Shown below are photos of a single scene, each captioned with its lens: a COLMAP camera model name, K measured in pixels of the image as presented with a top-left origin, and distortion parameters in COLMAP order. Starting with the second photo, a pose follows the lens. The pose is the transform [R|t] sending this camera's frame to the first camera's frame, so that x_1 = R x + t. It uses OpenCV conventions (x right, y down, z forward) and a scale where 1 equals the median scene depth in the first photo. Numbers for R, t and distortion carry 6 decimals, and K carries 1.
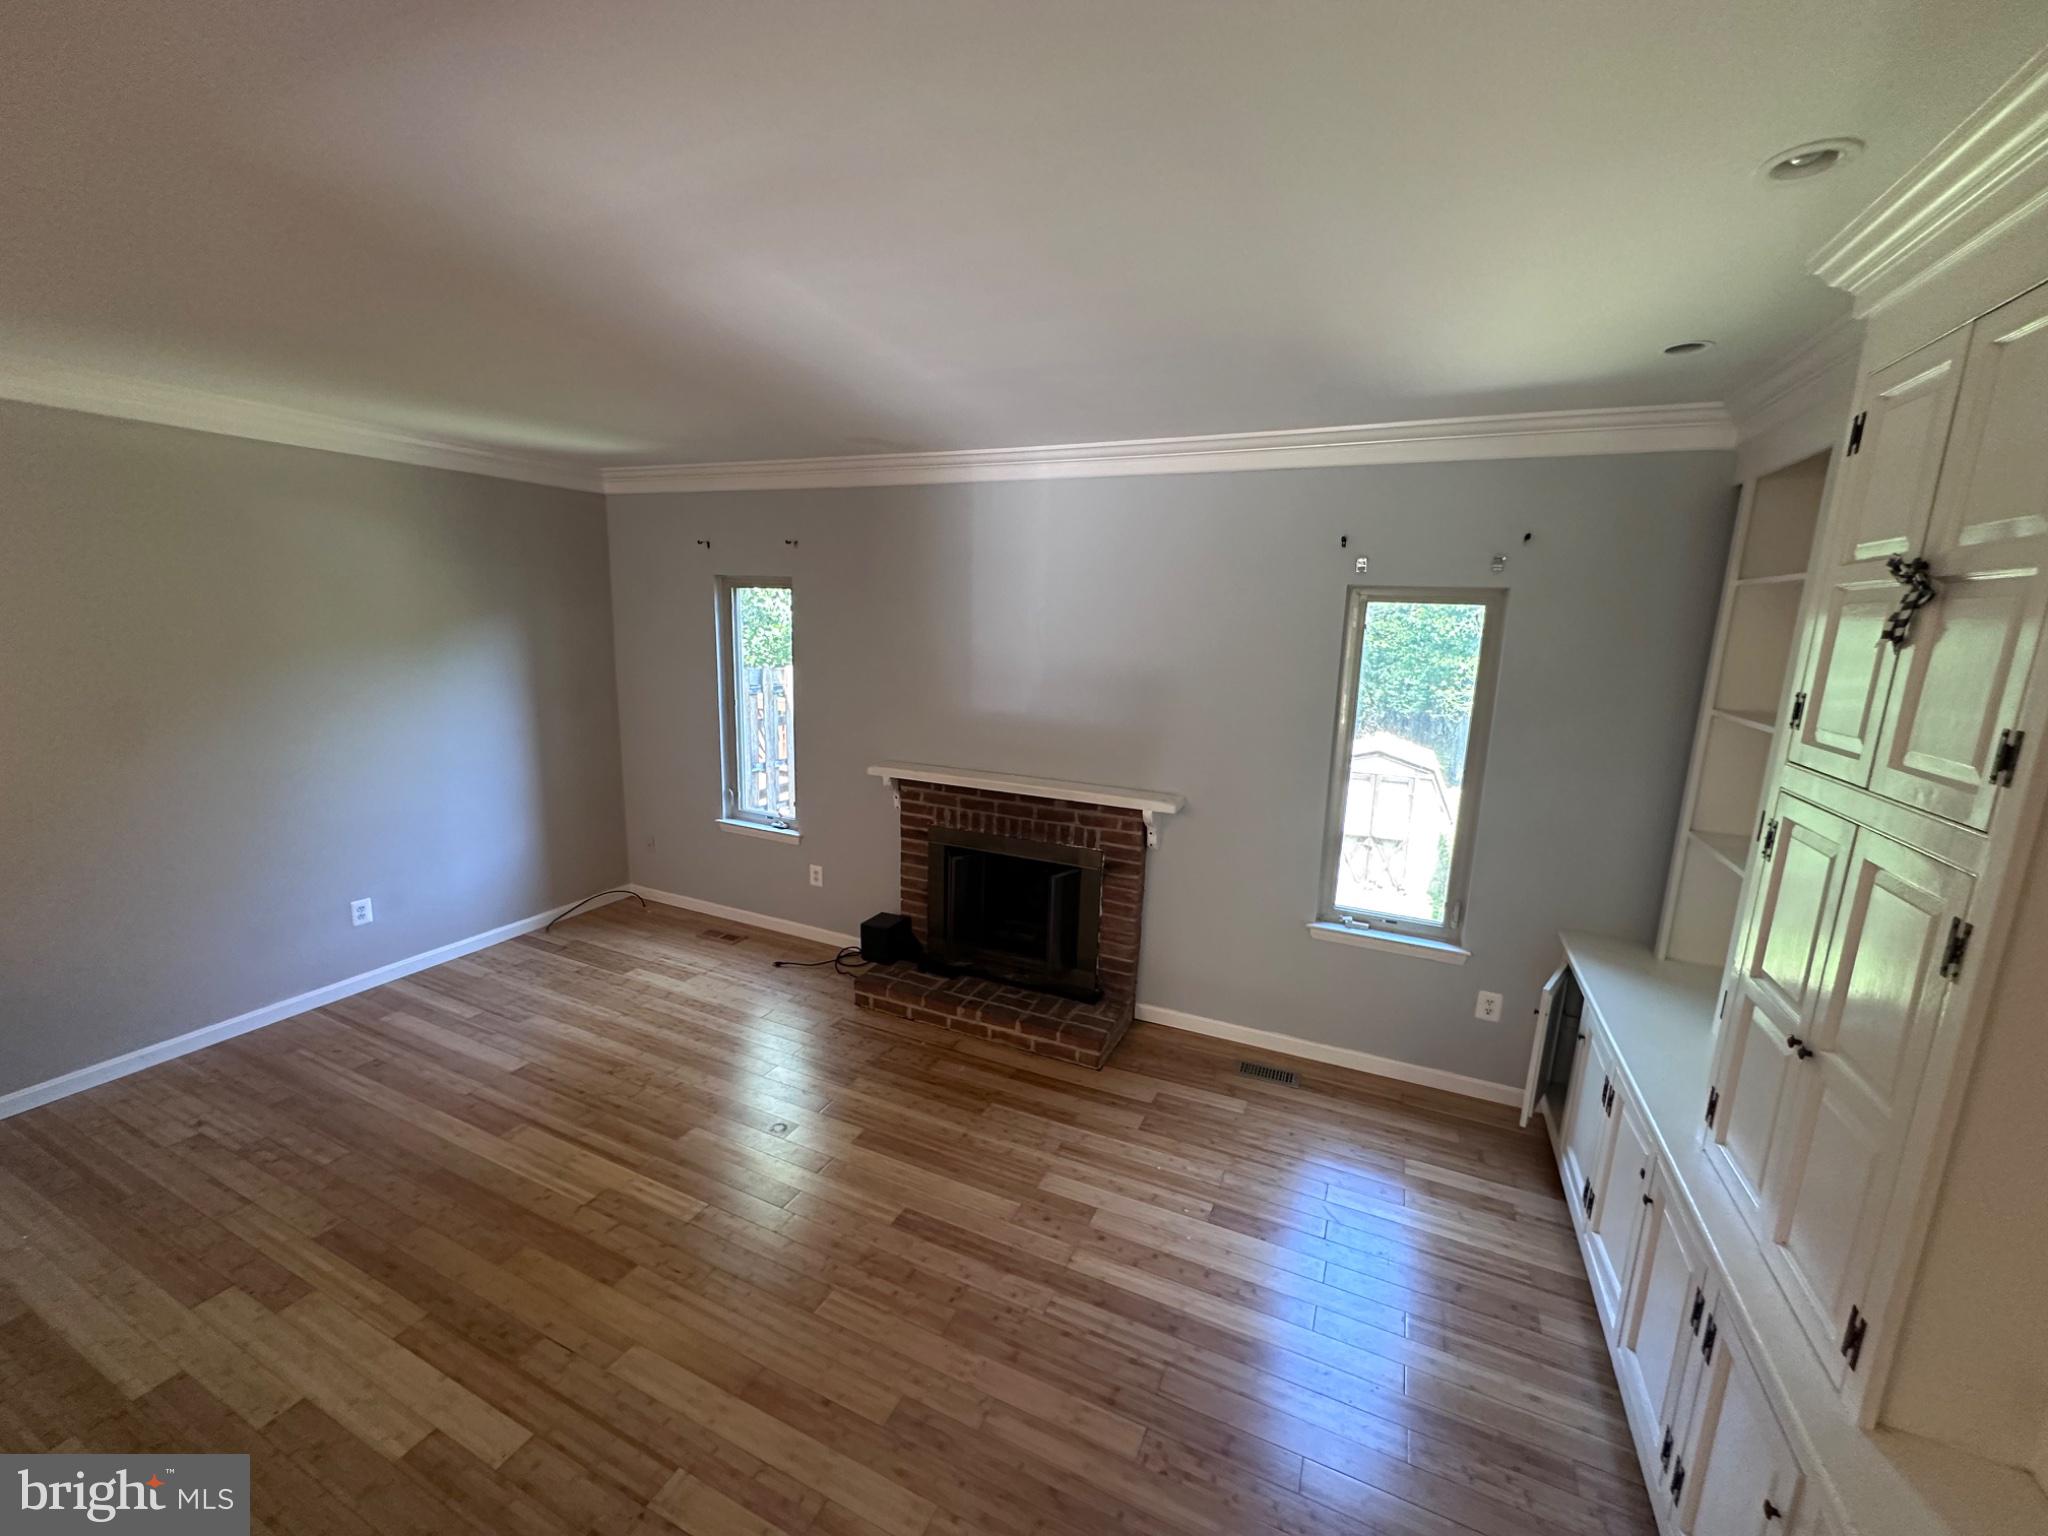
lens RADIAL K [[817.7, 0, 1024.5], [0, 817.7, 769.9], [0, 0, 1]] dist [-0.003279, 0.001353]
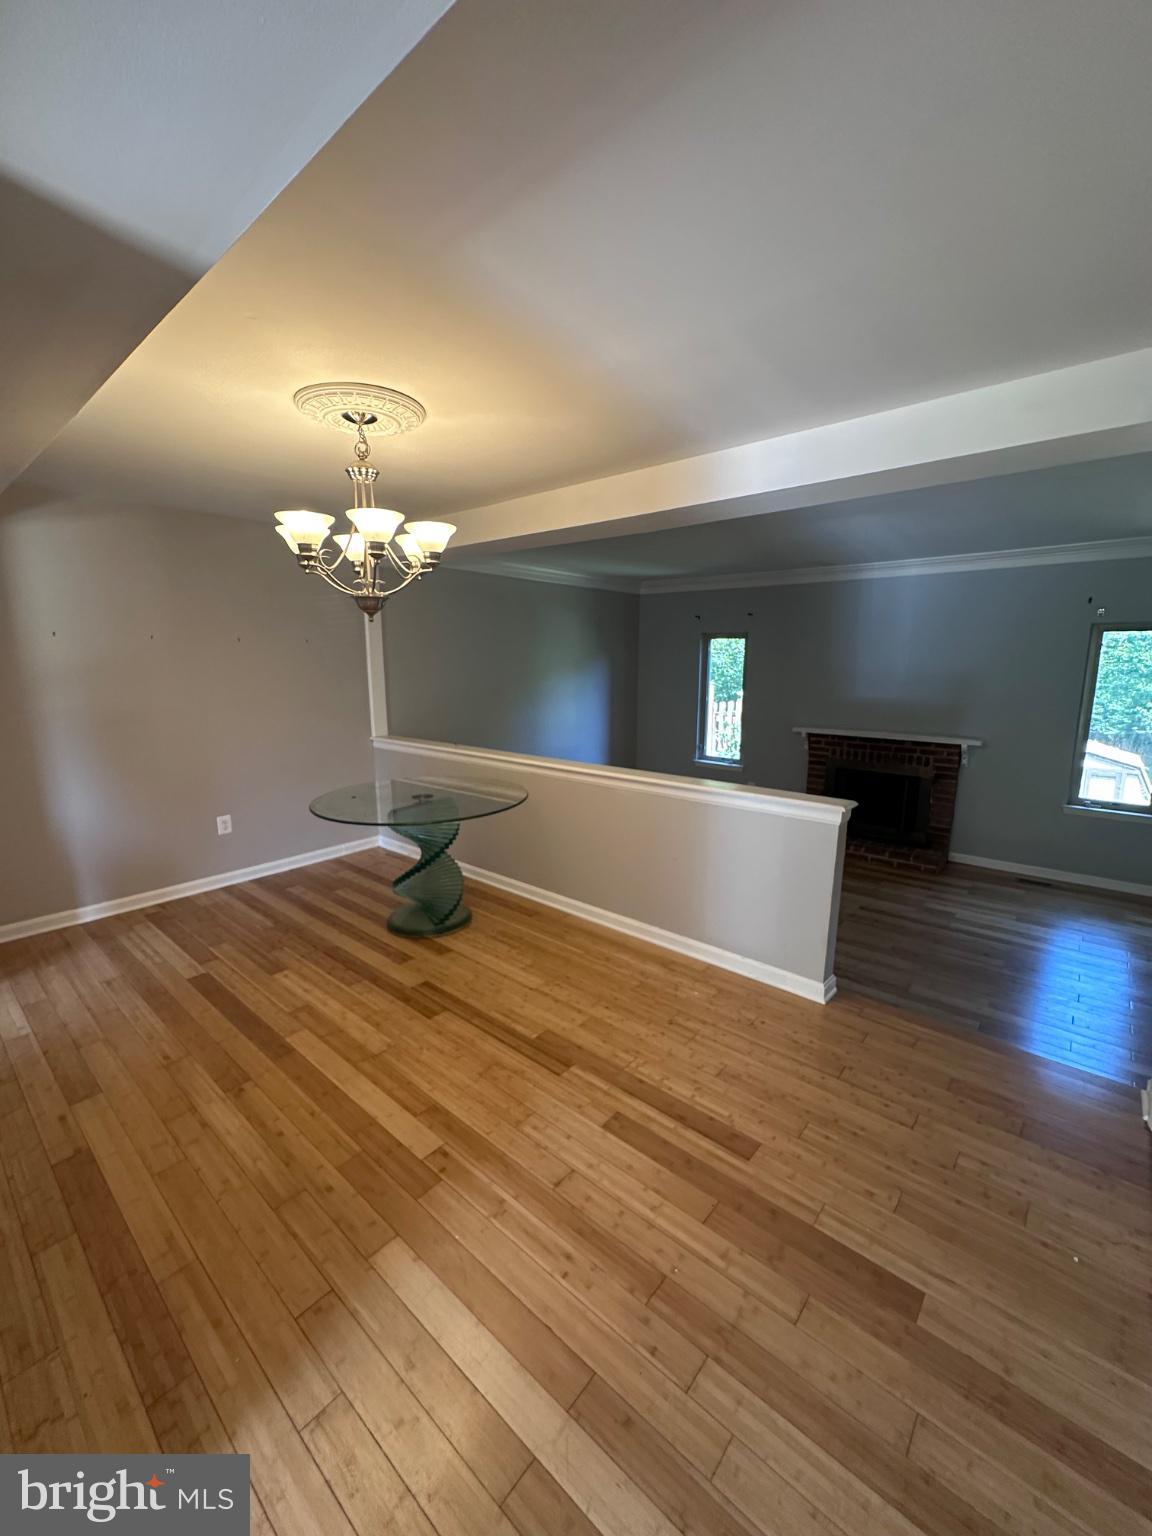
lens RADIAL K [[613.2, 0, 580.3], [0, 613.2, 771.1], [0, 0, 1]] dist [-0.003279, 0.001353]
pose [[0.962616, 0.021677, -0.270003, -0.320259], [-0.026020, 0.999583, -0.012515, 0.149008], [0.269619, 0.019073, 0.962778, -0.613727]]
